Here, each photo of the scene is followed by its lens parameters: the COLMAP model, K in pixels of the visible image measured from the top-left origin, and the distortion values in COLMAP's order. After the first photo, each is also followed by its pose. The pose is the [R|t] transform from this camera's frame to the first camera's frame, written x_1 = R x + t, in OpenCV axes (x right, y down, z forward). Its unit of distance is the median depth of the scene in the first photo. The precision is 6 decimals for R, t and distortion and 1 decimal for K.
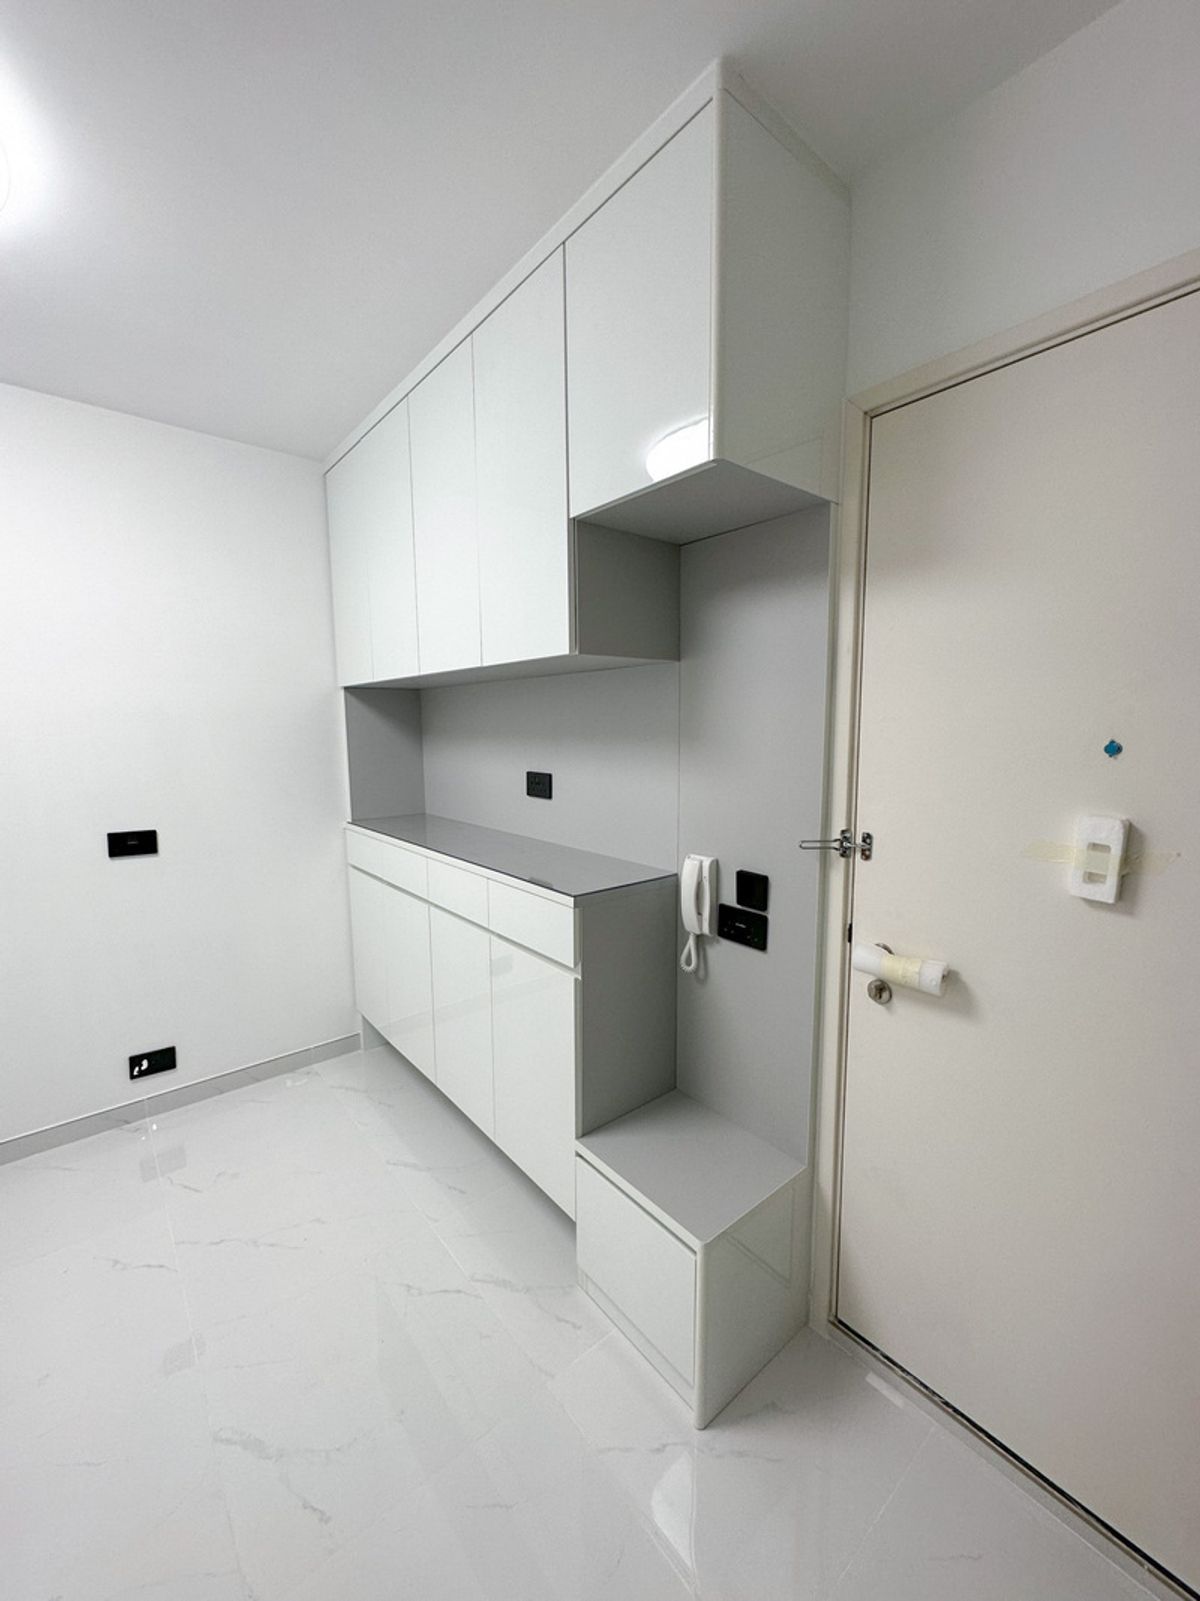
lens RADIAL K [[638.3, 0, 600.6], [0, 638.3, 802.8], [0, 0, 1]] dist [-0.002341, 0.000216]
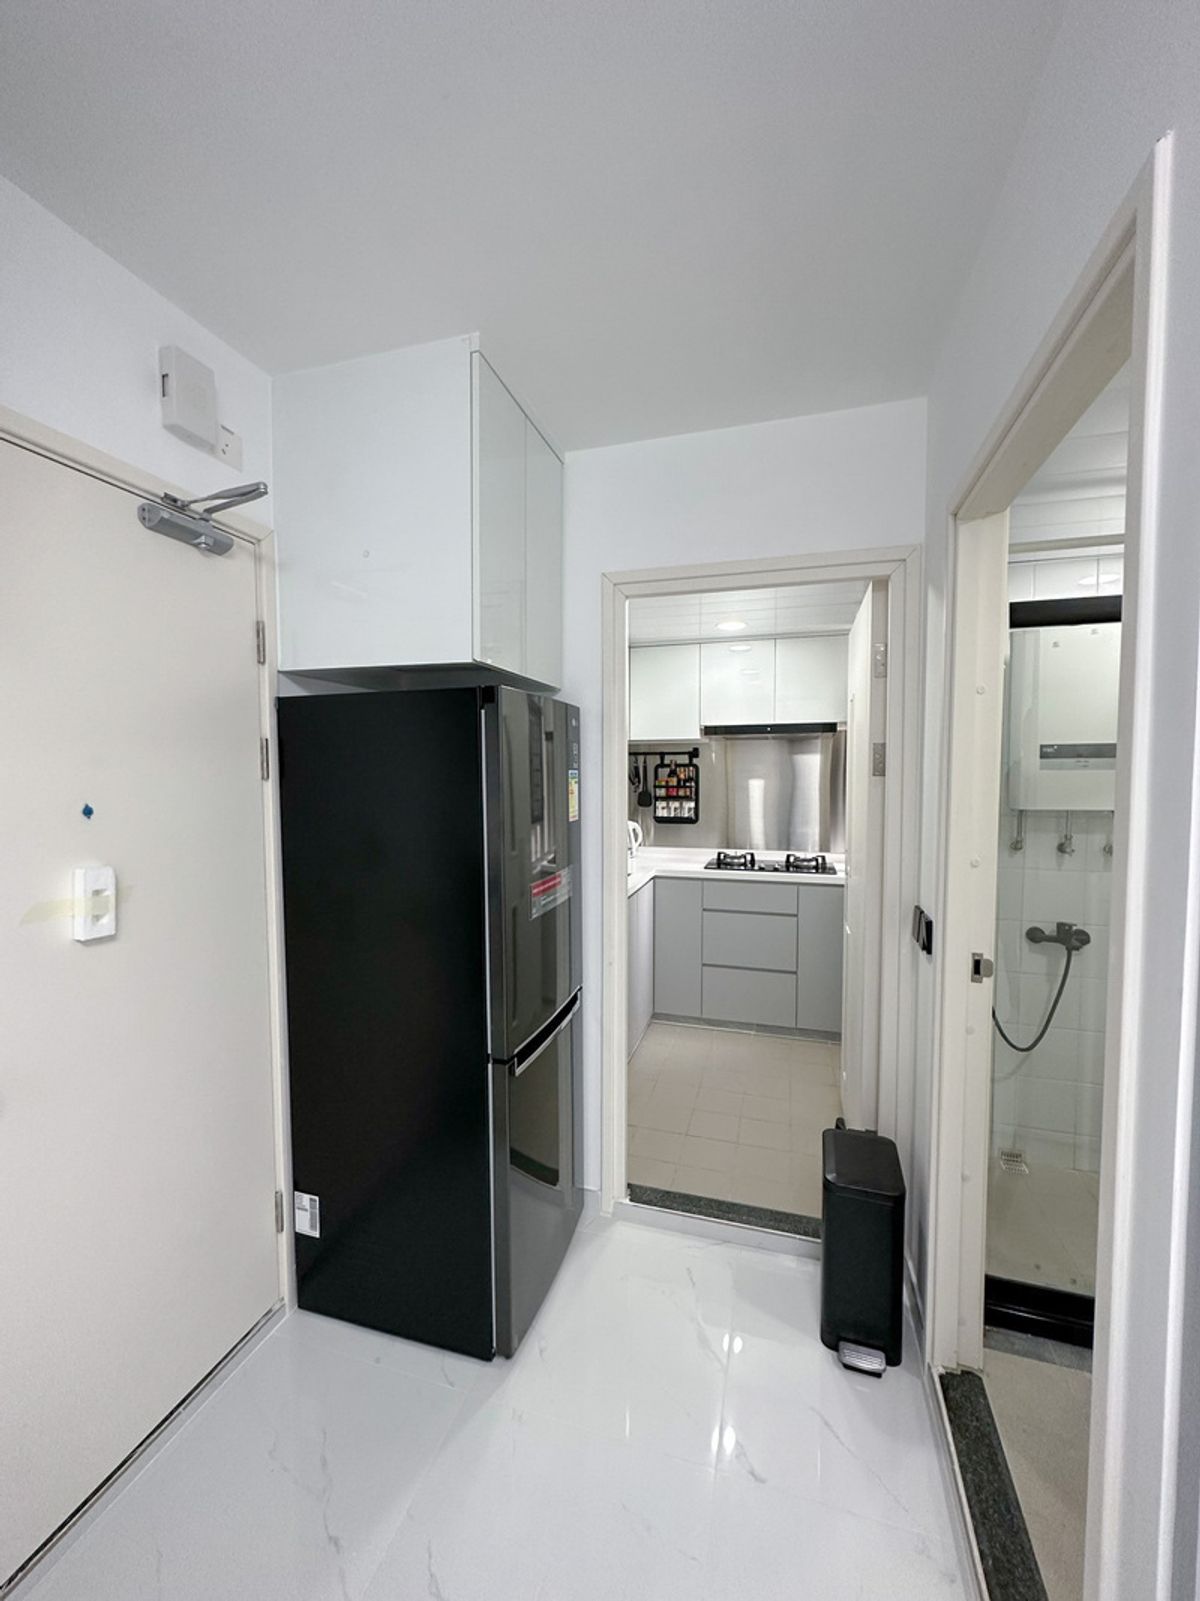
lens RADIAL K [[638.3, 0, 600.6], [0, 638.3, 802.8], [0, 0, 1]] dist [-0.002341, 0.000216]
pose [[-0.554959, -0.034694, 0.831154, -0.494790], [0.104179, 0.988366, 0.110816, -0.089140], [-0.825329, 0.148087, -0.544888, 0.566283]]
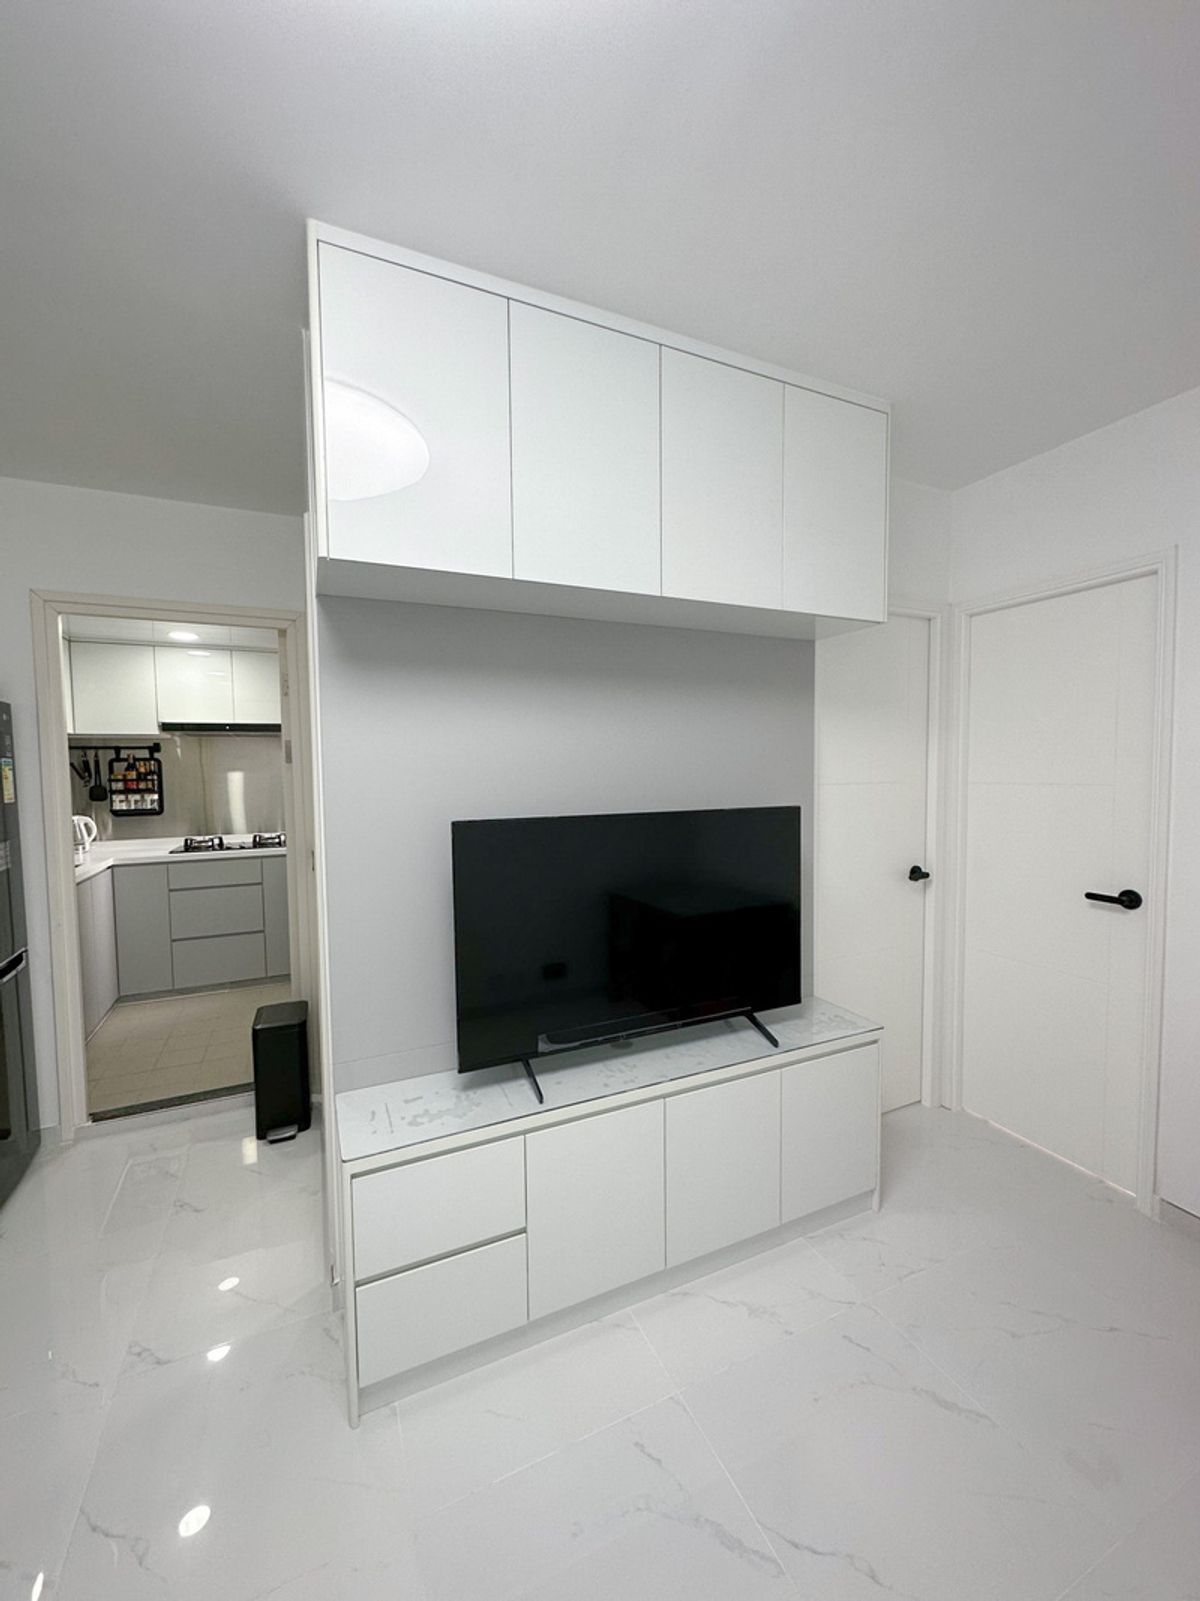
lens RADIAL K [[638.3, 0, 600.6], [0, 638.3, 802.8], [0, 0, 1]] dist [-0.002341, 0.000216]
pose [[-0.966483, 0.002821, 0.256715, -1.091795], [0.047660, 0.984529, 0.168614, -0.099322], [-0.252268, 0.175198, -0.951665, 0.969618]]
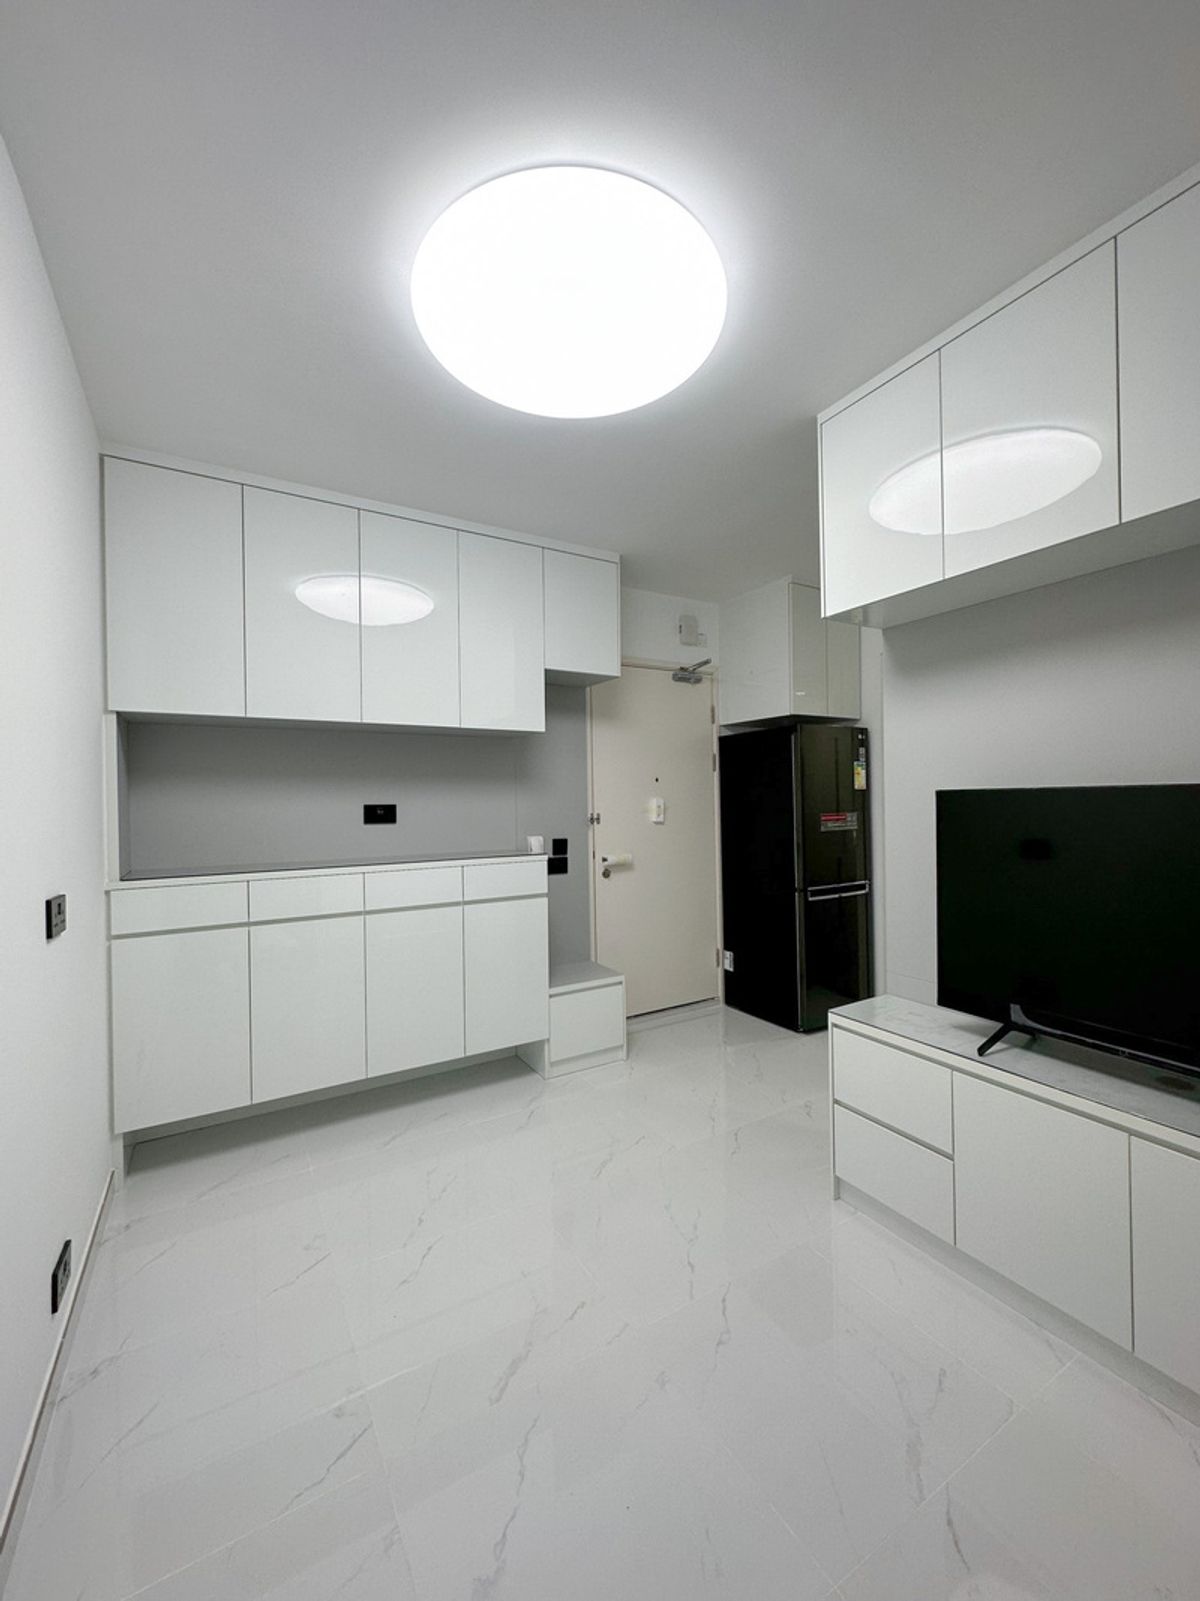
lens RADIAL K [[638.3, 0, 600.6], [0, 638.3, 802.8], [0, 0, 1]] dist [-0.002341, 0.000216]
pose [[0.157803, 0.001525, 0.987469, -1.906728], [0.133675, 0.990761, -0.022892, 0.057305], [-0.978381, 0.135612, 0.156141, 0.505860]]
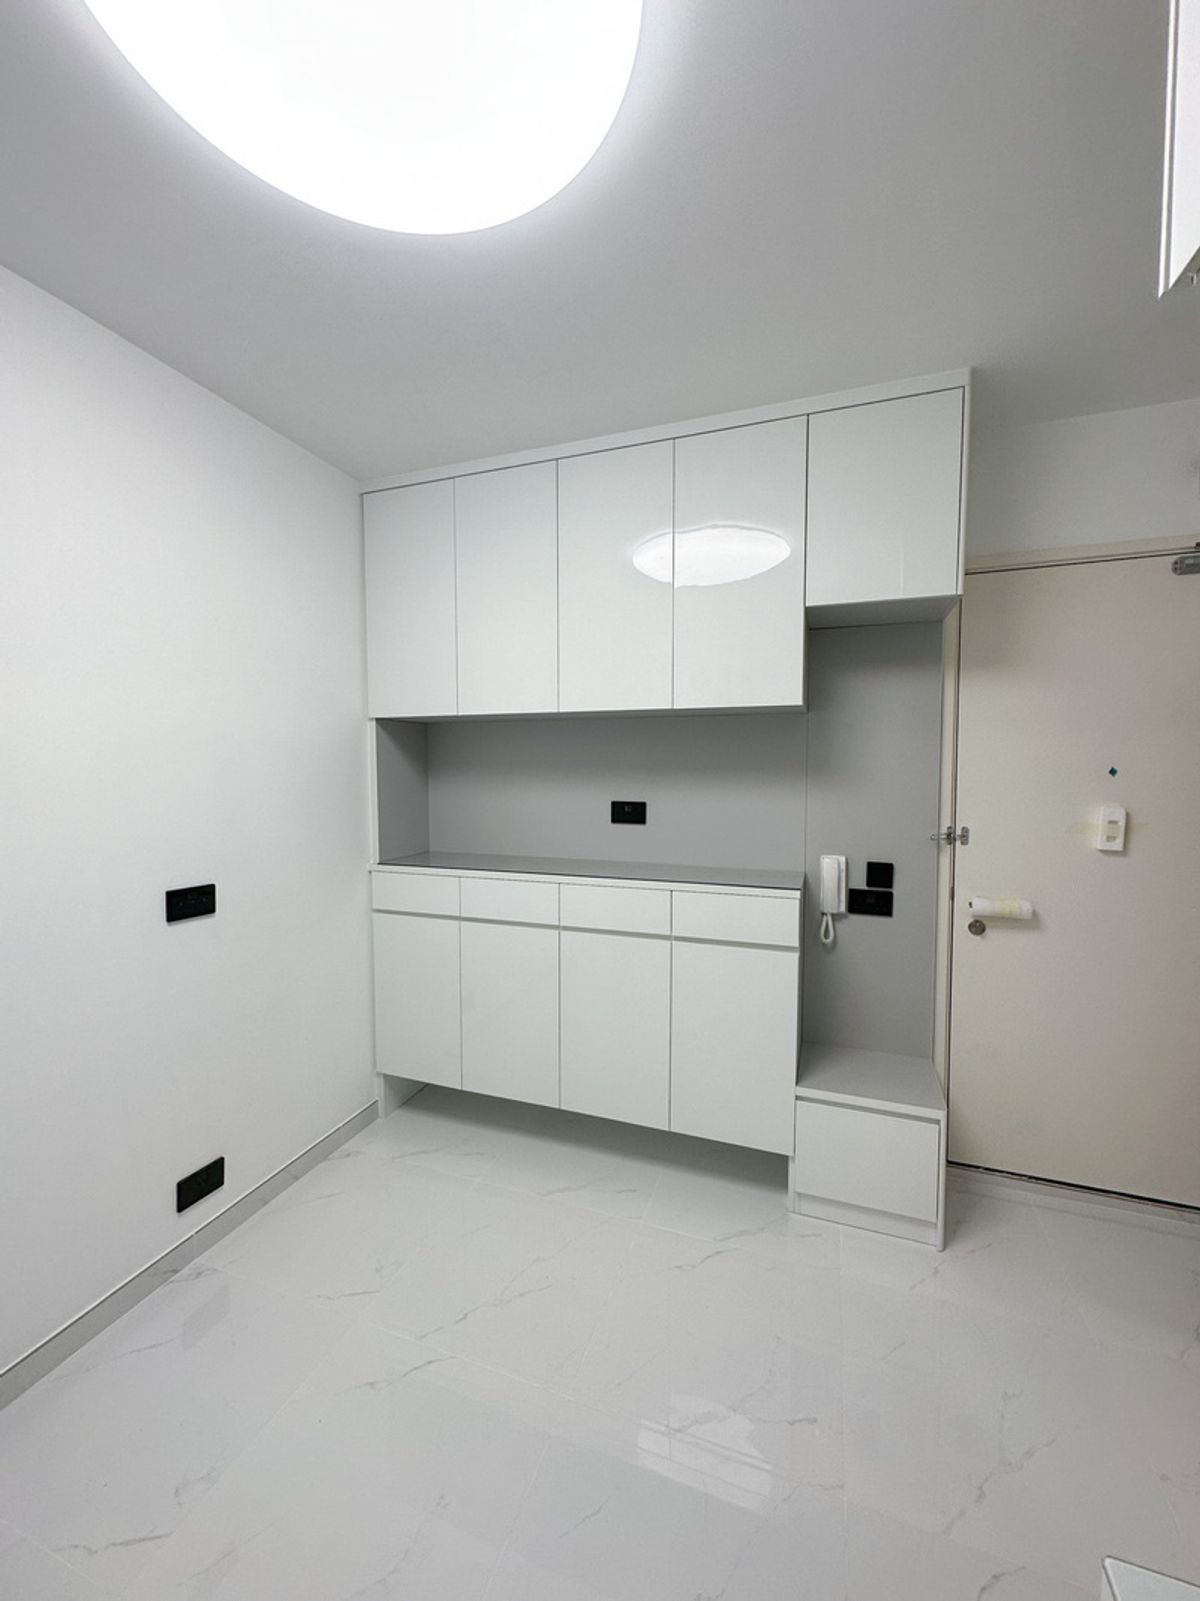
lens RADIAL K [[638.3, 0, 600.6], [0, 638.3, 802.8], [0, 0, 1]] dist [-0.002341, 0.000216]
pose [[0.864560, -0.023684, 0.501971, -1.020334], [0.056764, 0.997098, -0.050722, 0.013393], [-0.499313, 0.072346, 0.863396, 0.069333]]
